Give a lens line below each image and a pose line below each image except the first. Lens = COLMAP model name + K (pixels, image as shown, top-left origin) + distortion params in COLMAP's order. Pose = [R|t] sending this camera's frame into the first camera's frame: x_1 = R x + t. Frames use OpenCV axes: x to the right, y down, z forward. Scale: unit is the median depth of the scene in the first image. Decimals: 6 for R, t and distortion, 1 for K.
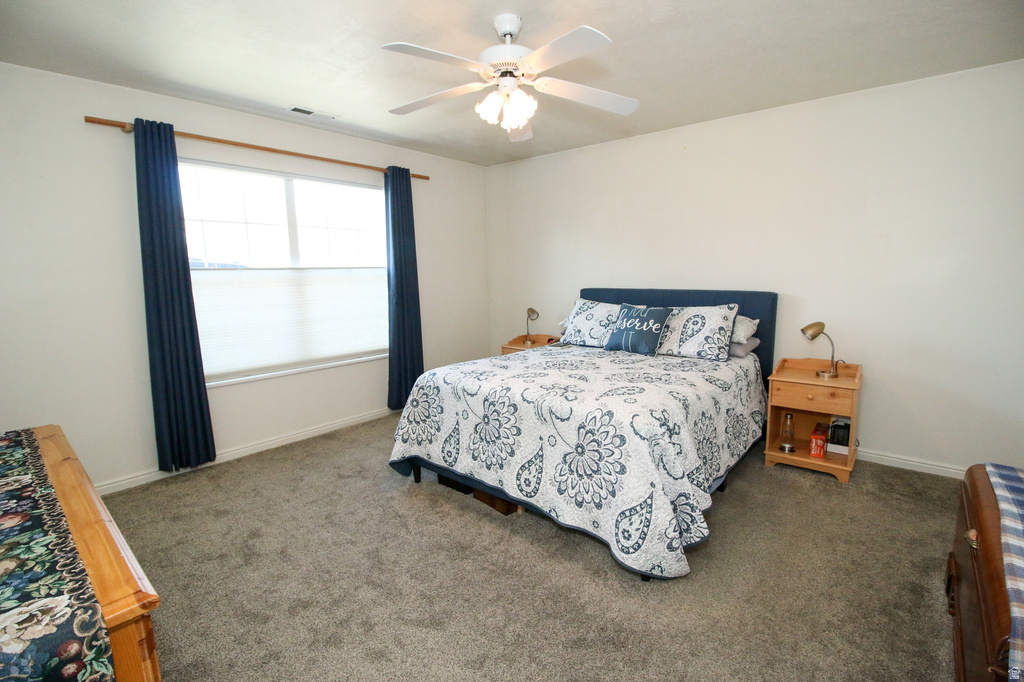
lens RADIAL K [[468.8, 0, 512.0], [0, 468.8, 341.0], [0, 0, 1]] dist [0.010315, -0.021371]
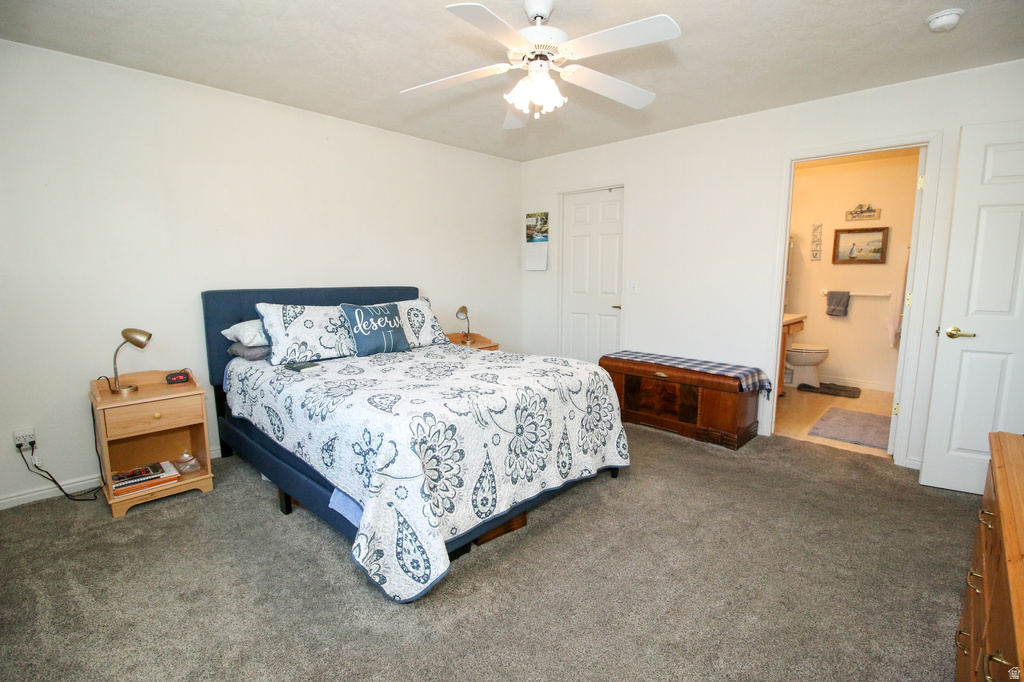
lens RADIAL K [[468.8, 0, 512.0], [0, 468.8, 341.0], [0, 0, 1]] dist [0.010315, -0.021371]
pose [[0.056880, -0.132795, 0.989510, -0.883296], [0.145394, 0.981650, 0.123383, -0.105809], [-0.987737, 0.136851, 0.075144, 0.900229]]
